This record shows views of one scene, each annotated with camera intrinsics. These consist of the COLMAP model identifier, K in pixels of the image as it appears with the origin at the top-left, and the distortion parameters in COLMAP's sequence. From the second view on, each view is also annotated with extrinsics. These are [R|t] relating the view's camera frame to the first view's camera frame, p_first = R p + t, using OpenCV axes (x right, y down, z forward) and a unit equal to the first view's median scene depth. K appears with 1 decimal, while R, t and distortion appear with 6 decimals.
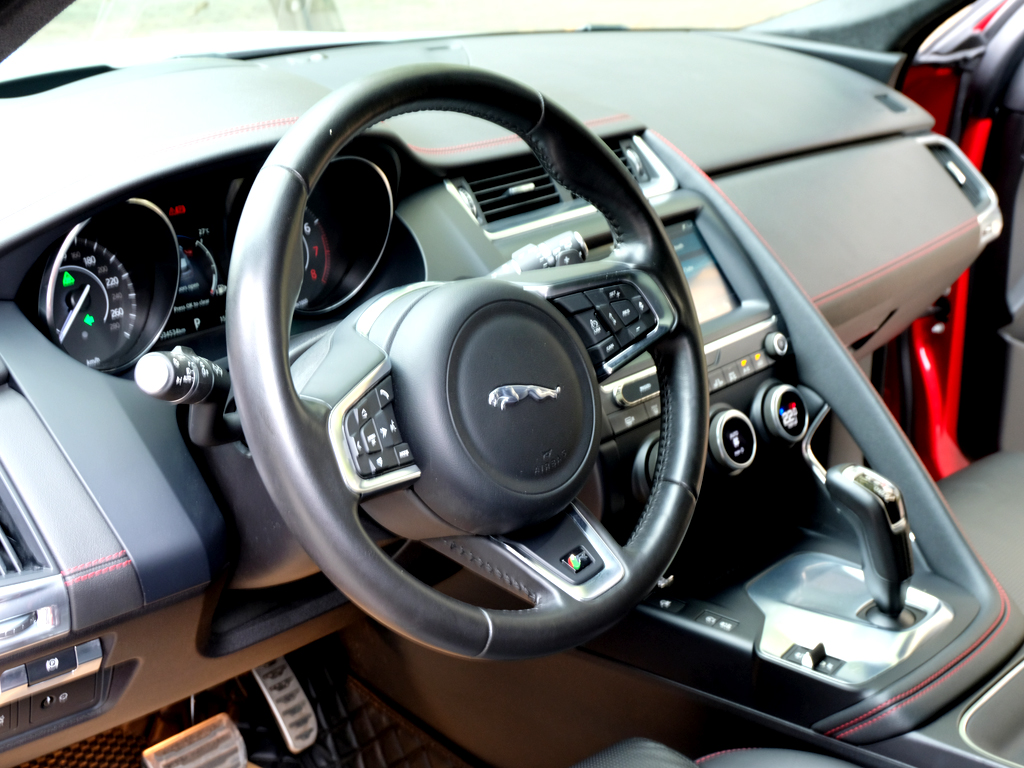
lens RADIAL K [[1280.9, 0, 512.0], [0, 1280.9, 384.0], [0, 0, 1]] dist [0.008022, 0.004209]
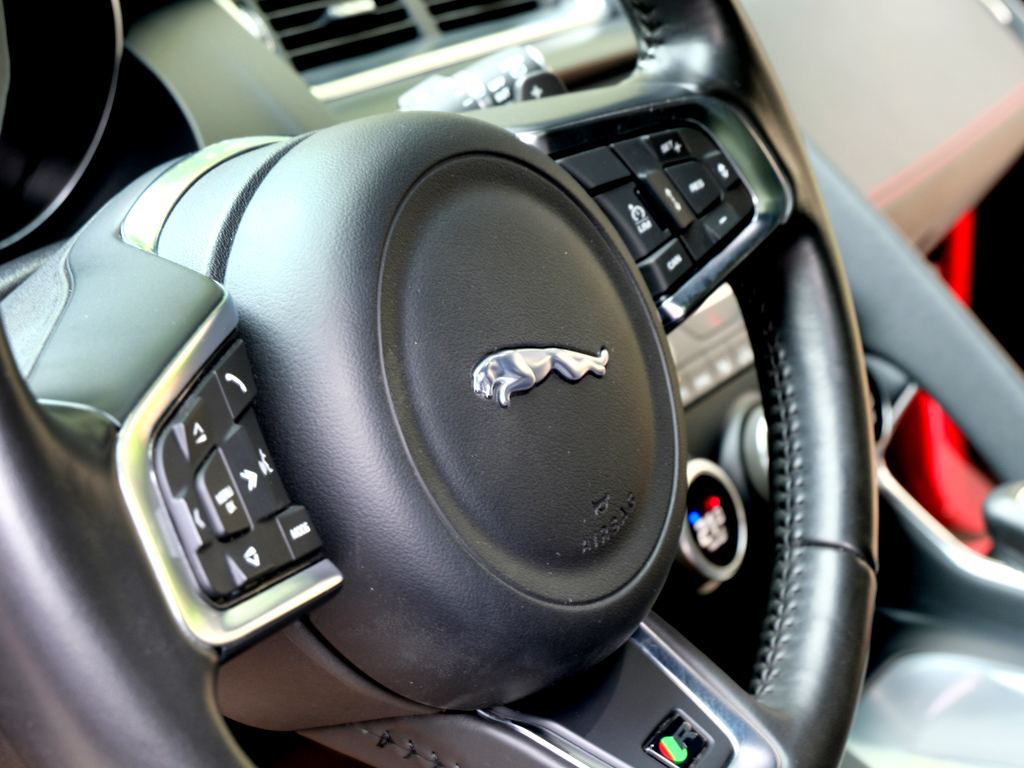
lens RADIAL K [[1831.6, 0, 512.0], [0, 1831.6, 384.0], [0, 0, 1]] dist [-0.000335, 0.066015]
pose [[0.982747, -0.071532, 0.170564, -0.102588], [0.074348, 0.997180, -0.010177, 0.018318], [-0.169355, 0.022682, 0.985294, 0.400745]]
